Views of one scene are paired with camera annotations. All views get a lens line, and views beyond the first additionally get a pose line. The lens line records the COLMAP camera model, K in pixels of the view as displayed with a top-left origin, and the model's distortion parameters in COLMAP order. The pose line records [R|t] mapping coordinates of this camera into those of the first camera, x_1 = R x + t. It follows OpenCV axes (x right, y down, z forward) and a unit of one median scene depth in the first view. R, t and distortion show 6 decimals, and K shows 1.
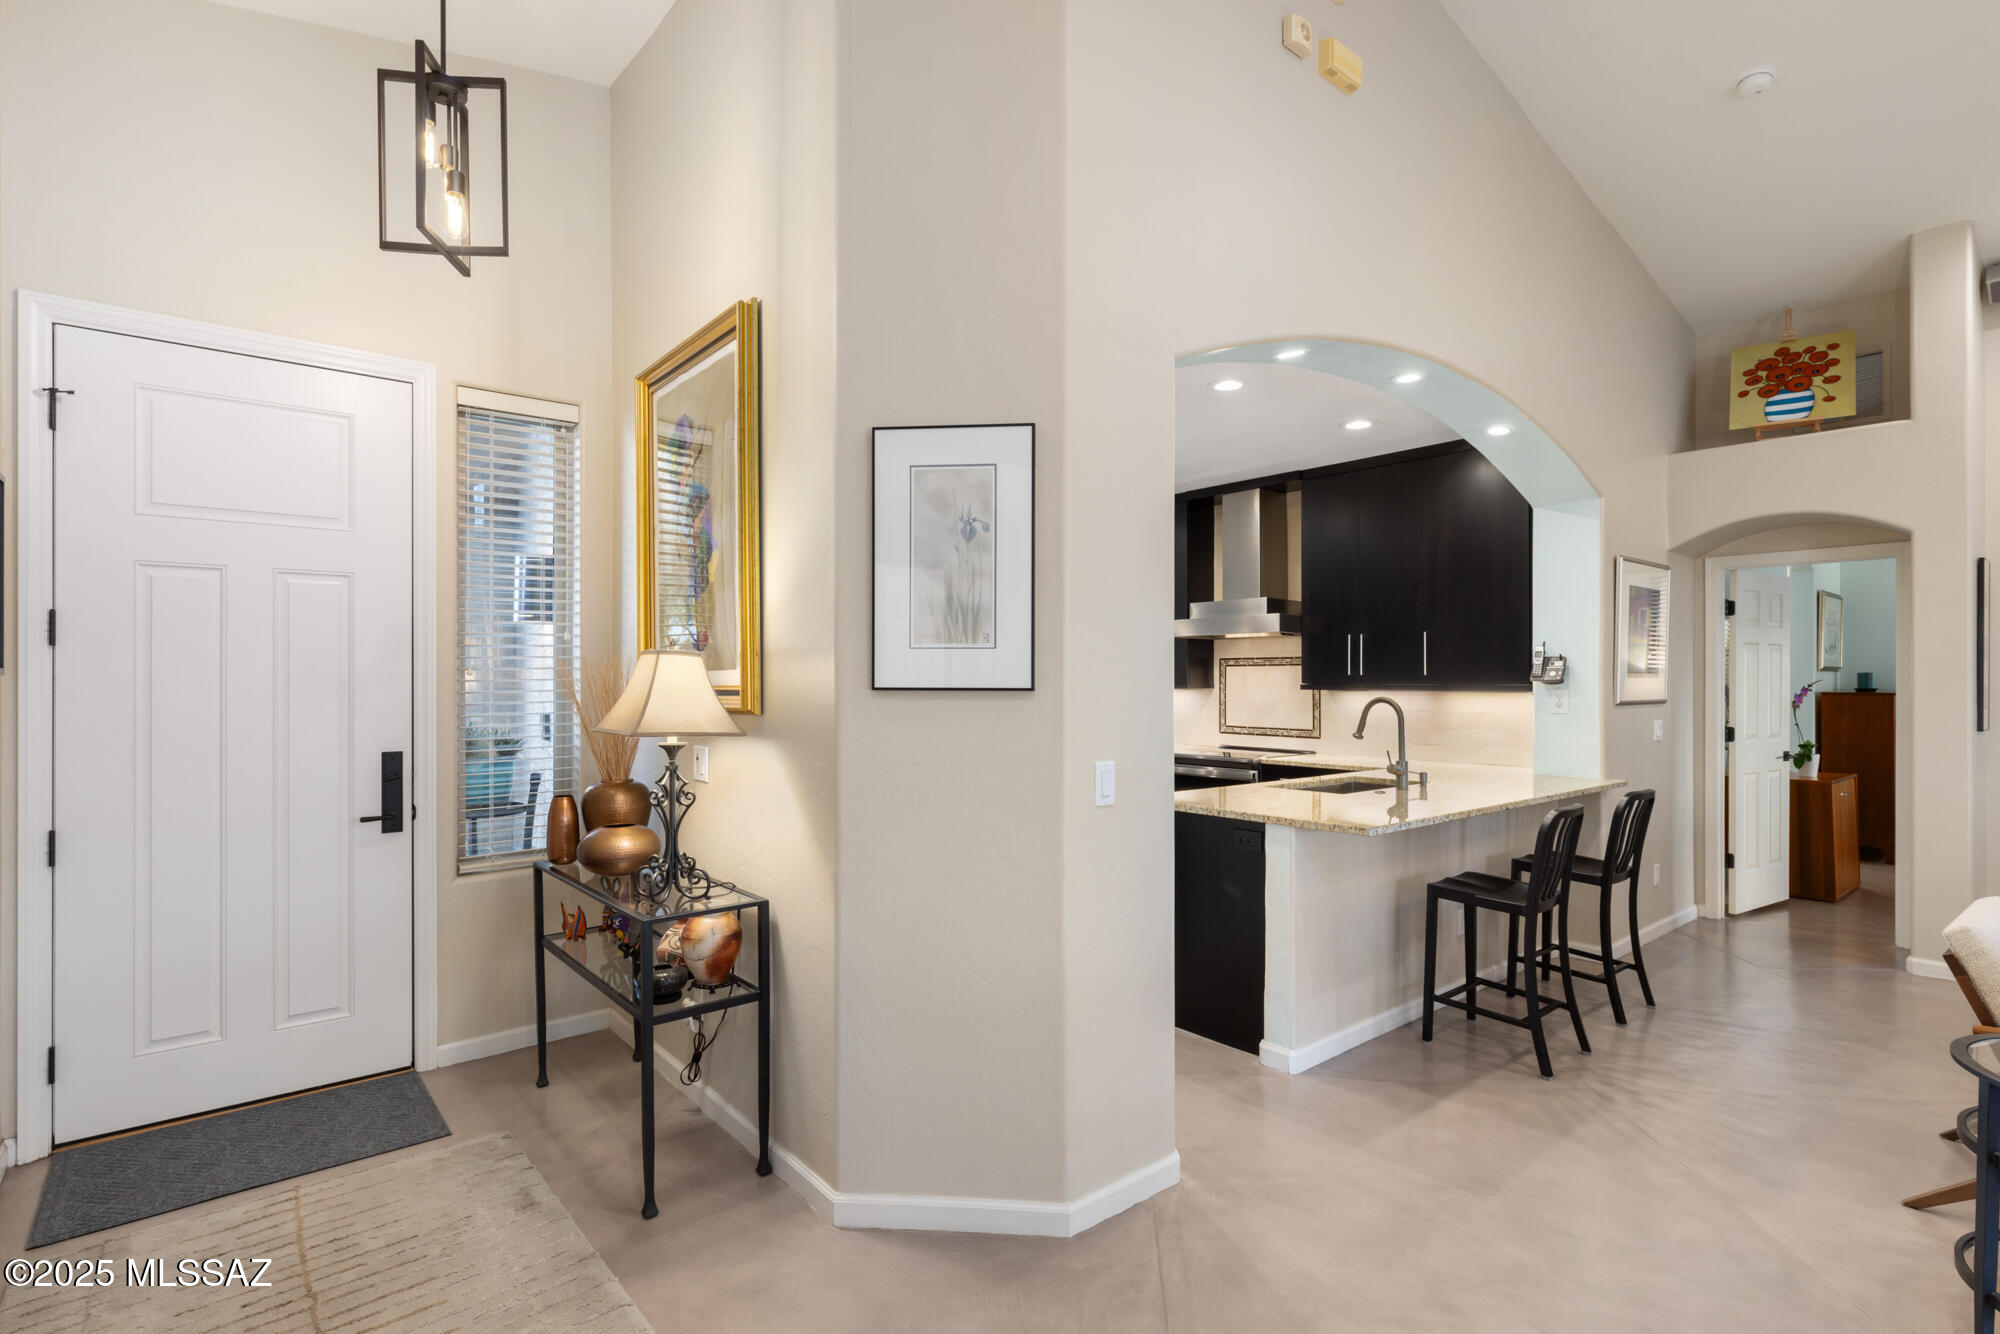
lens RADIAL K [[940.3, 0, 1014.0], [0, 940.3, 683.4], [0, 0, 1]] dist [-0.002013, 0.000234]
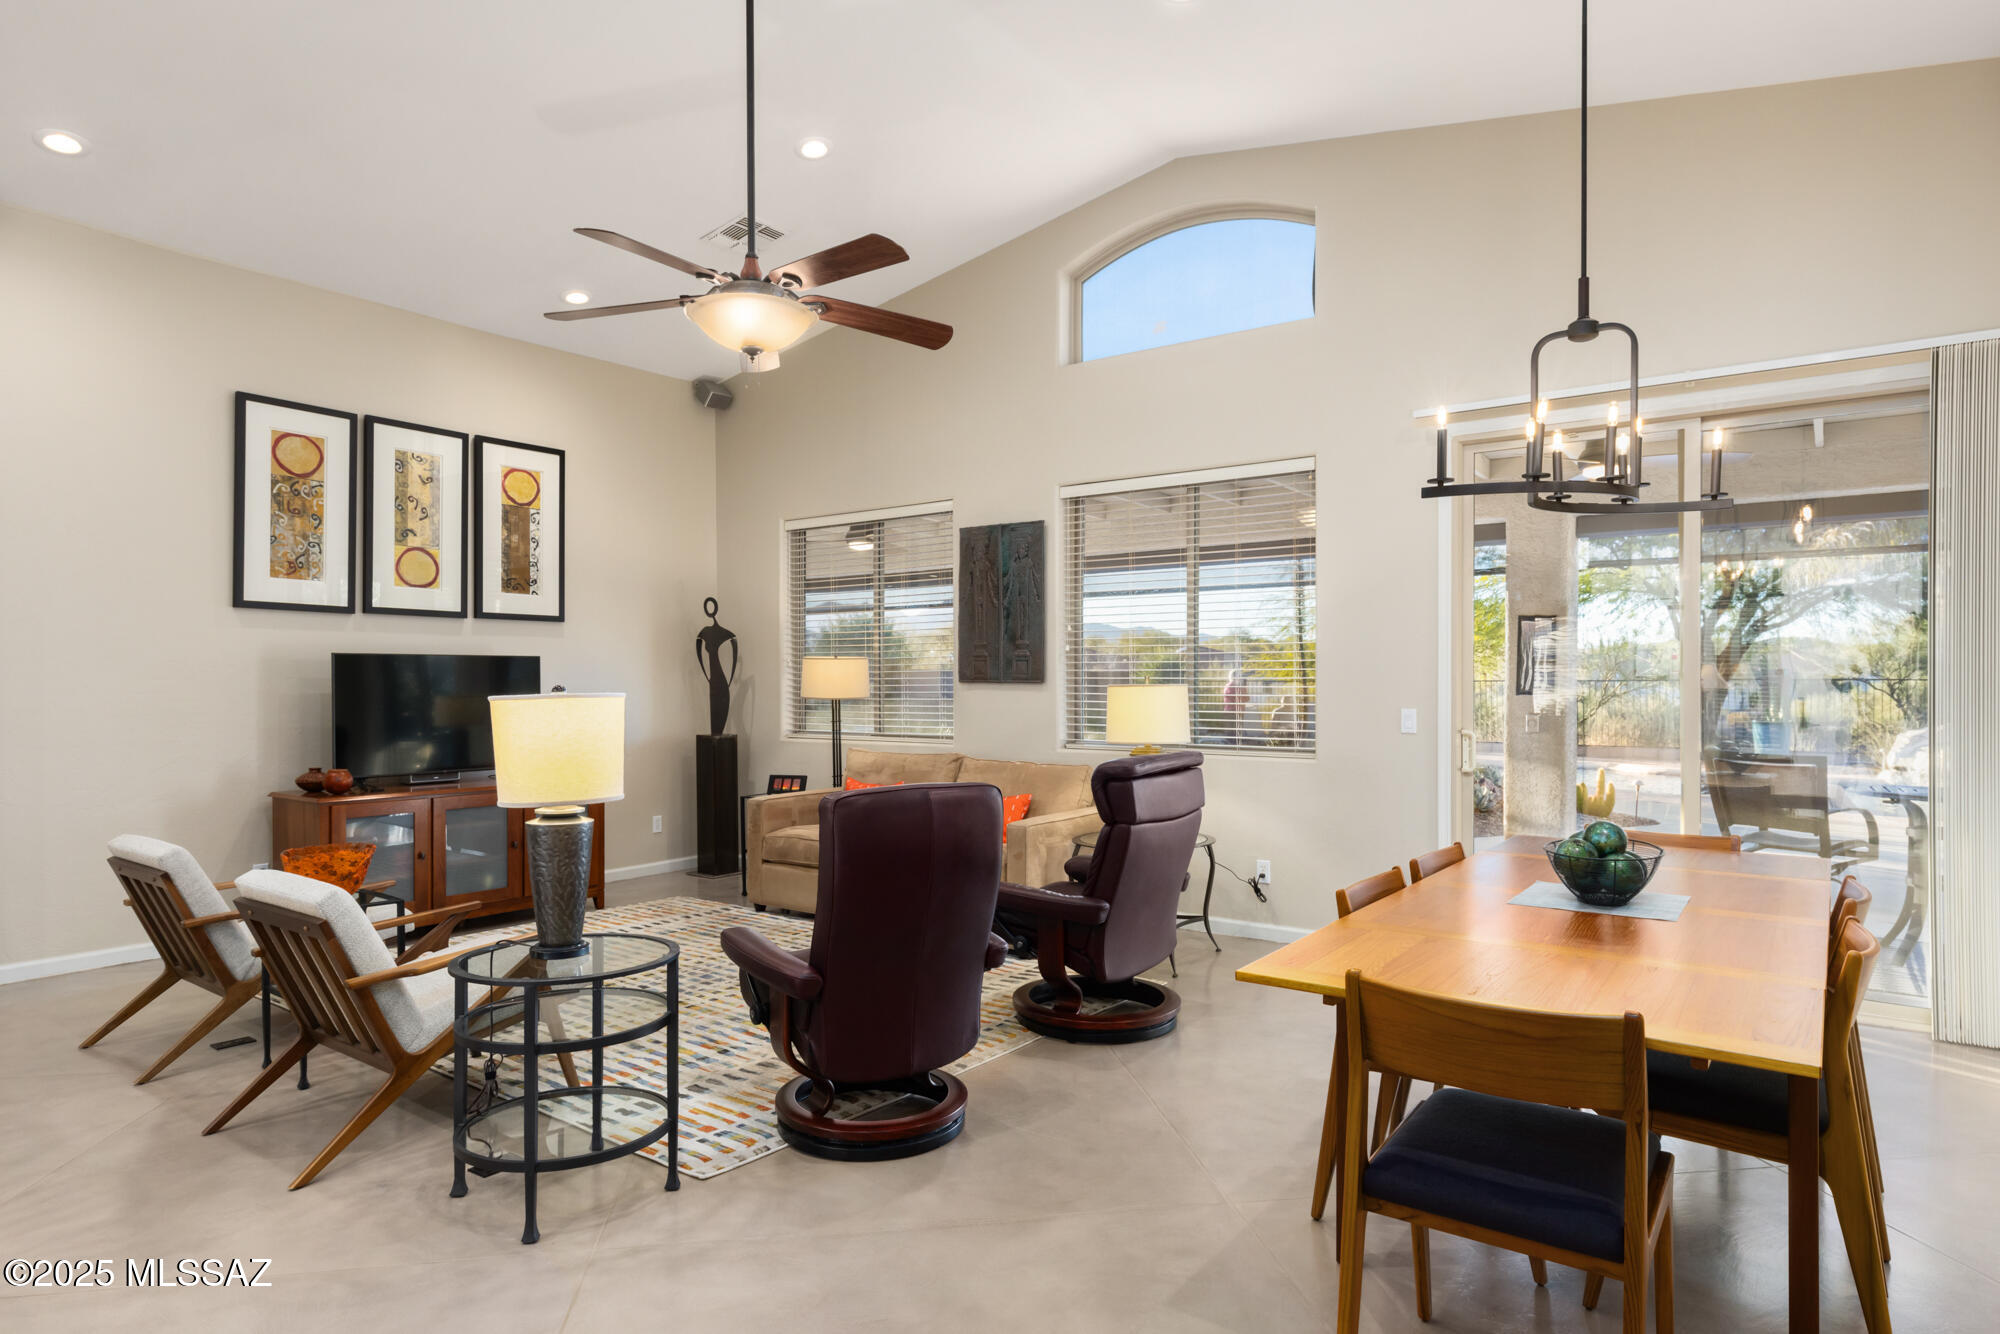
lens RADIAL K [[1127.7, 0, 1001.1], [0, 1127.7, 689.1], [0, 0, 1]] dist [0.003906, -0.002436]
pose [[-0.231795, -0.009870, 0.972715, -0.176872], [0.009734, 0.999875, 0.012465, 0.013402], [-0.972716, 0.012357, -0.231670, 0.268283]]
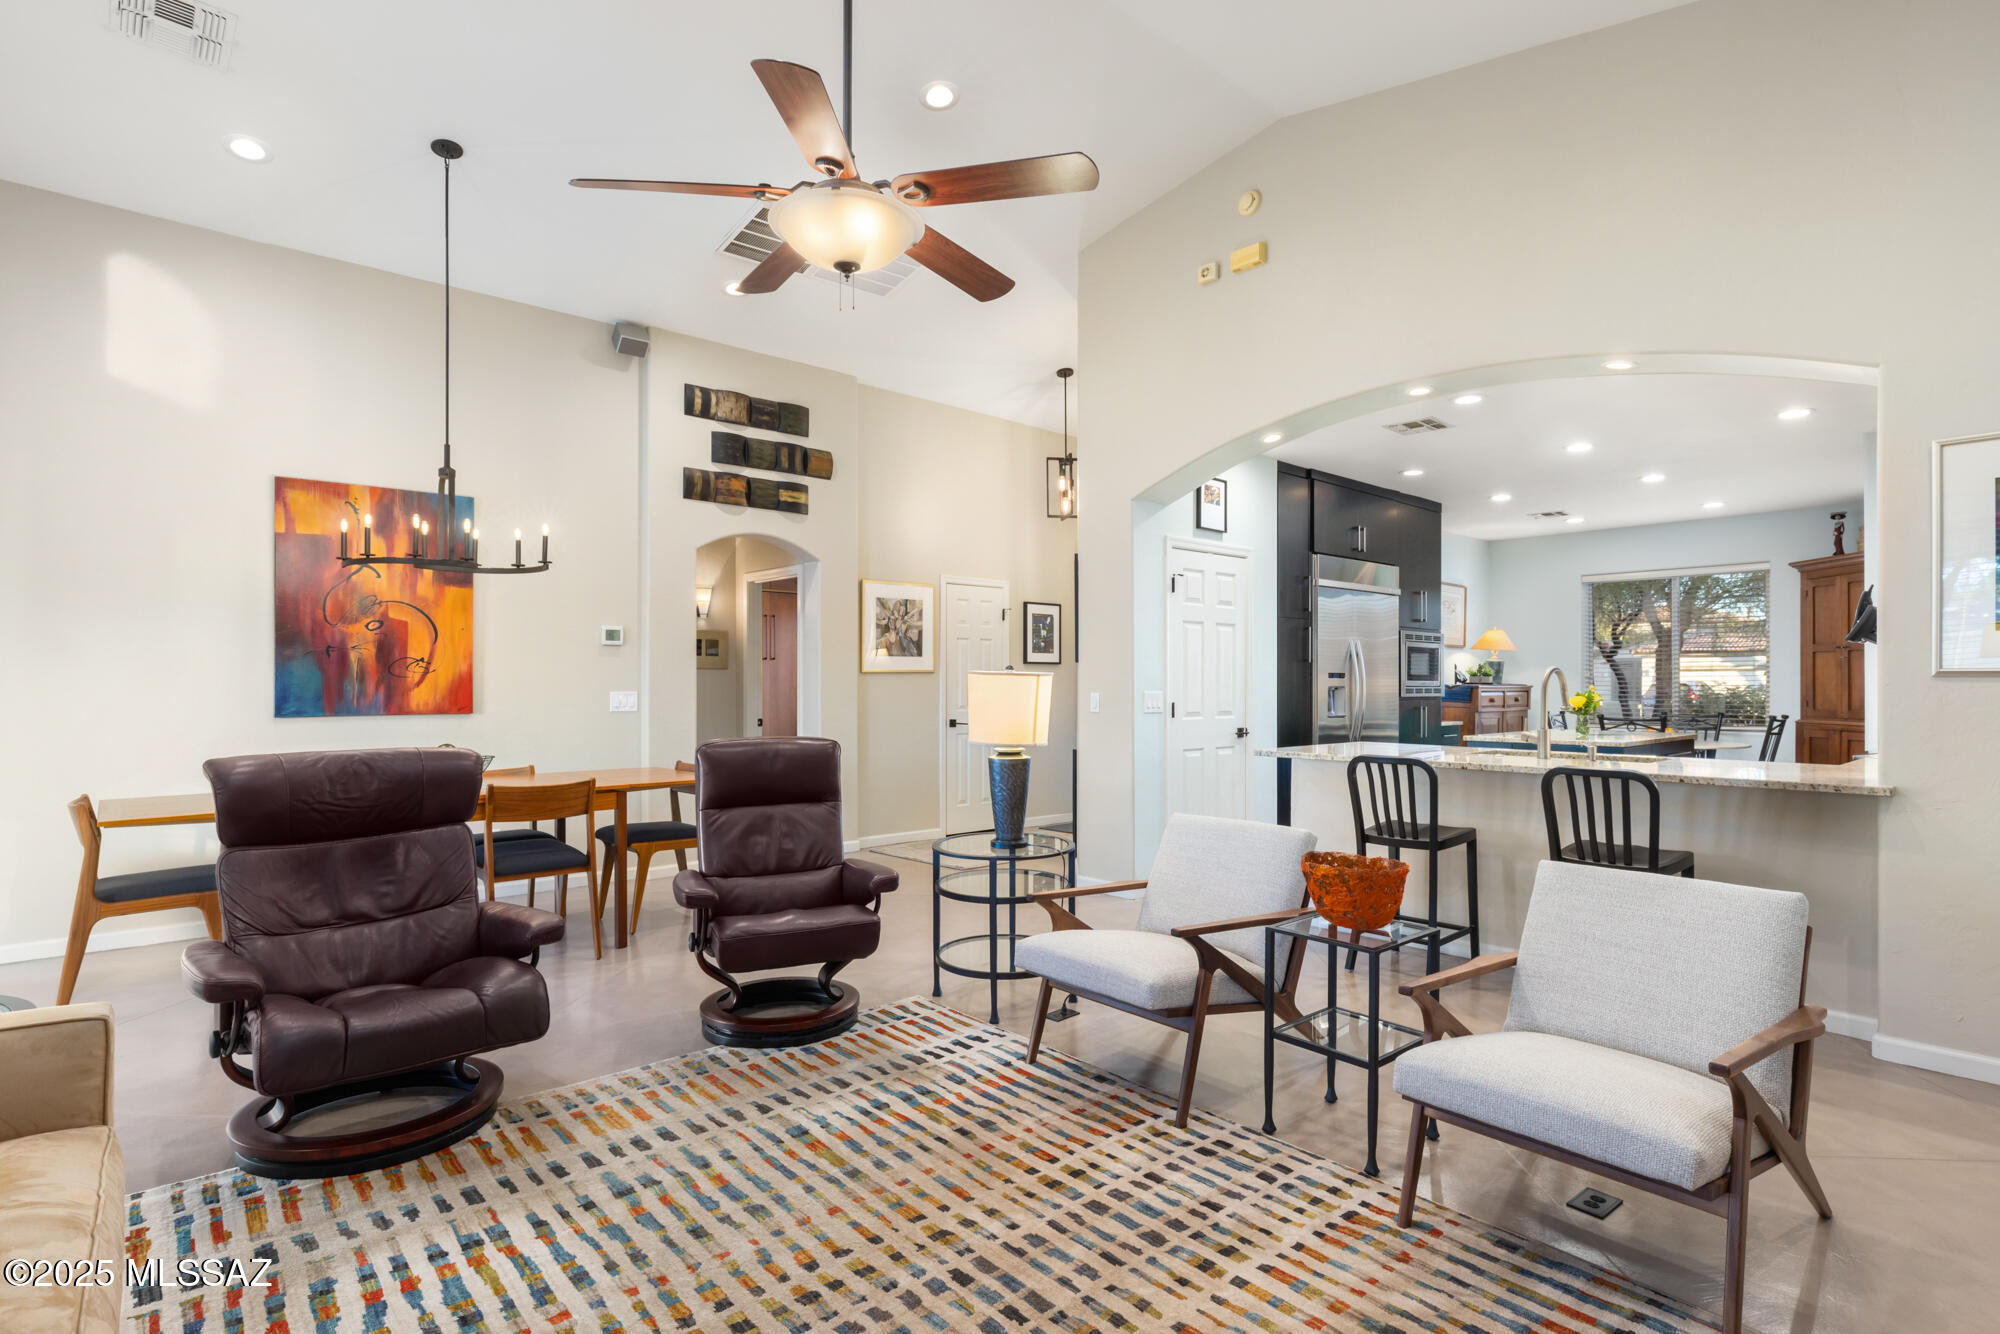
lens RADIAL K [[999.1, 0, 1001.6], [0, 999.1, 677.4], [0, 0, 1]] dist [0.002230, -0.000336]
pose [[0.030973, -0.006415, -0.999500, 1.238395], [-0.007520, 0.999950, -0.006651, 0.032274], [0.999492, 0.007722, 0.030924, 0.326993]]
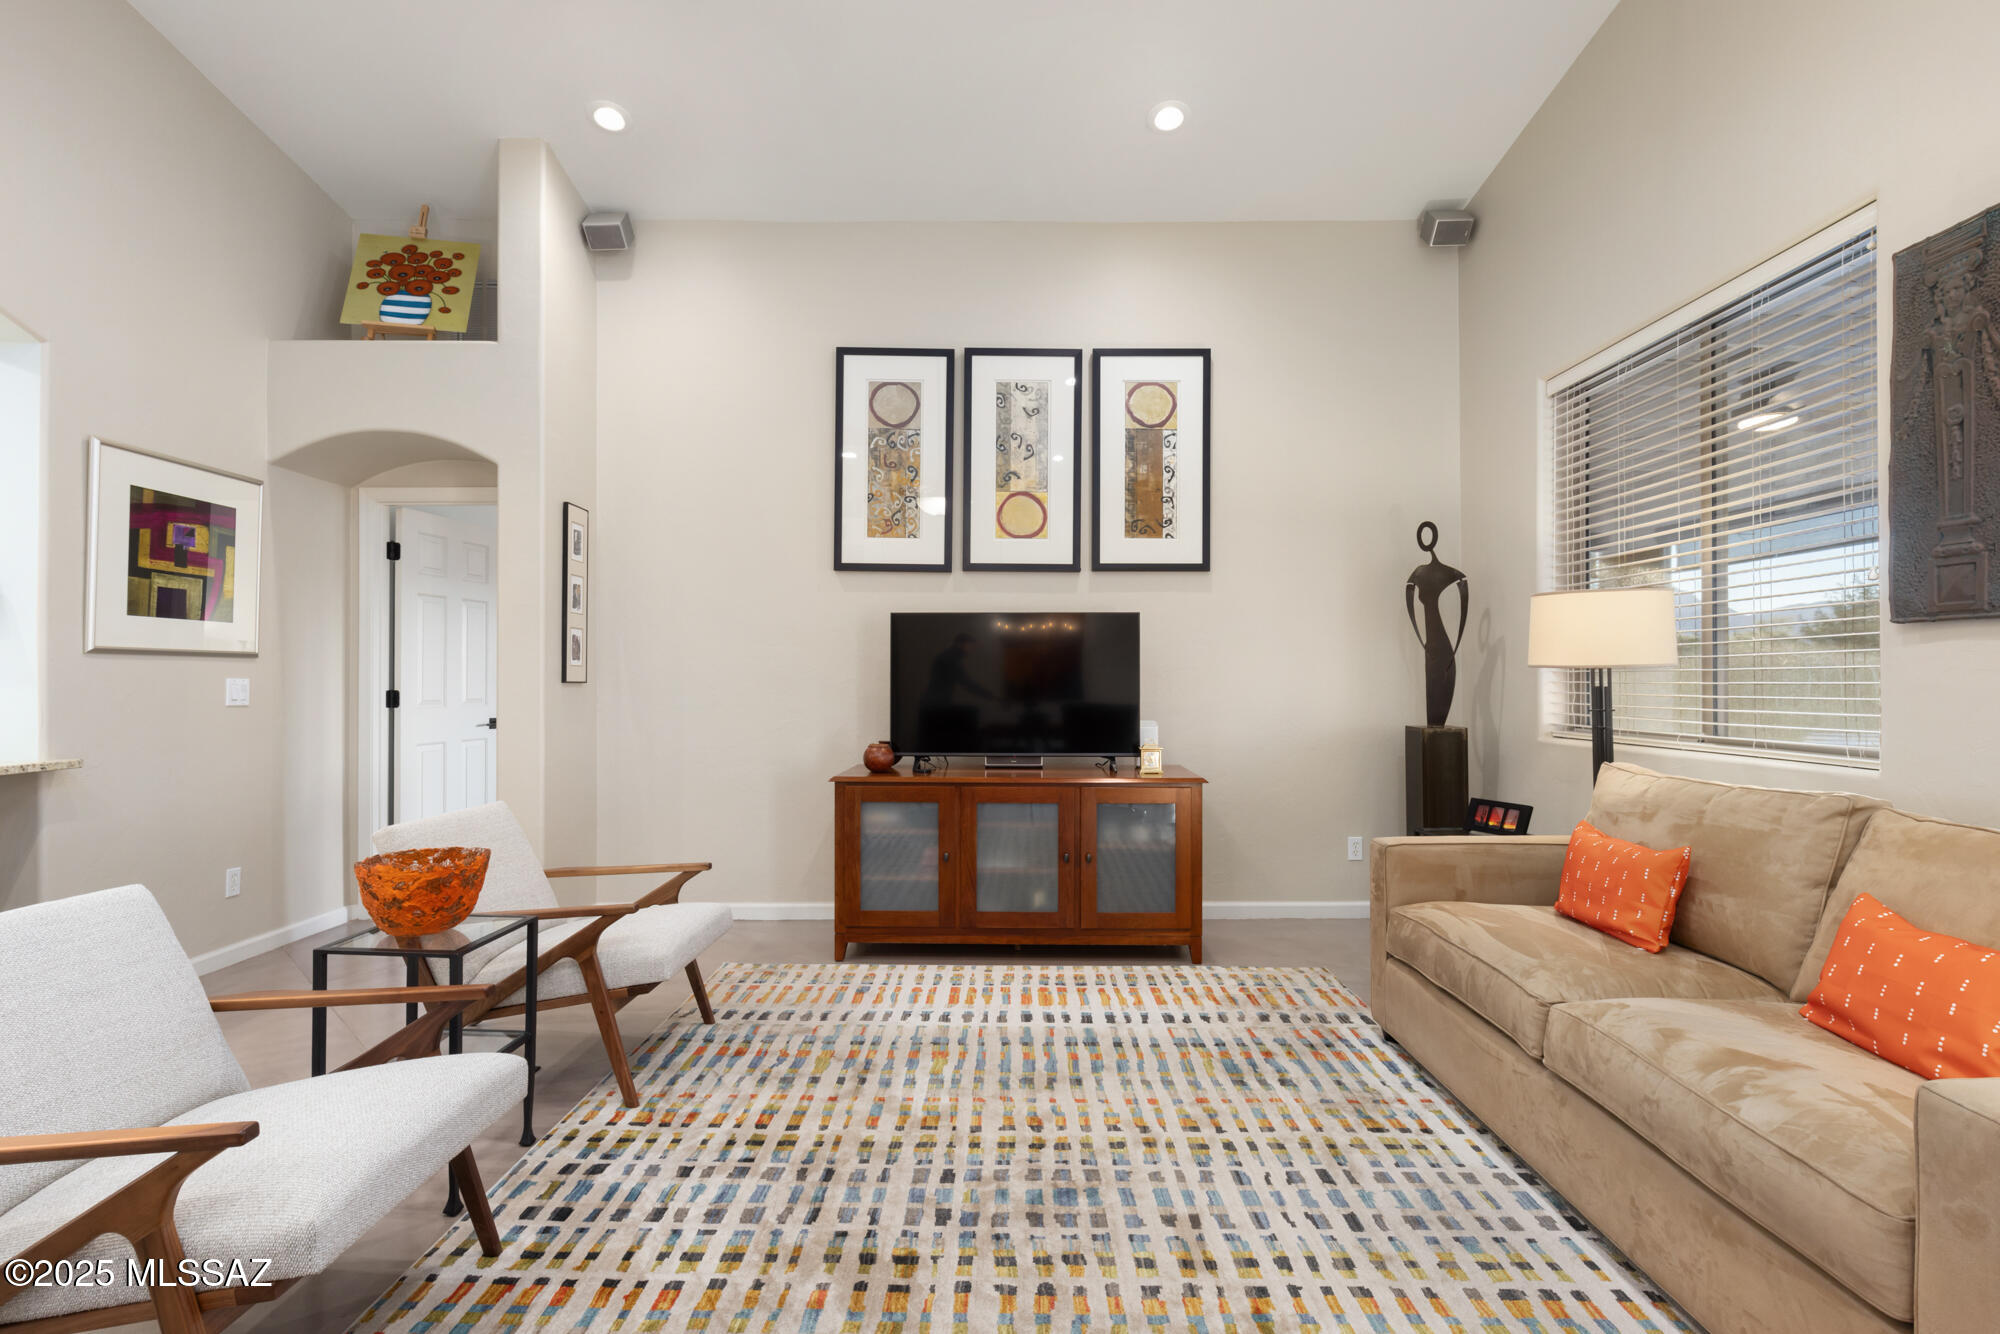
lens RADIAL K [[940.3, 0, 999.4], [0, 940.3, 669.0], [0, 0, 1]] dist [-0.002013, 0.000234]
pose [[0.644396, 0.005931, 0.764669, 0.519240], [0.007258, 0.999877, -0.013872, 0.048102], [-0.764658, 0.014489, 0.644274, 0.039005]]
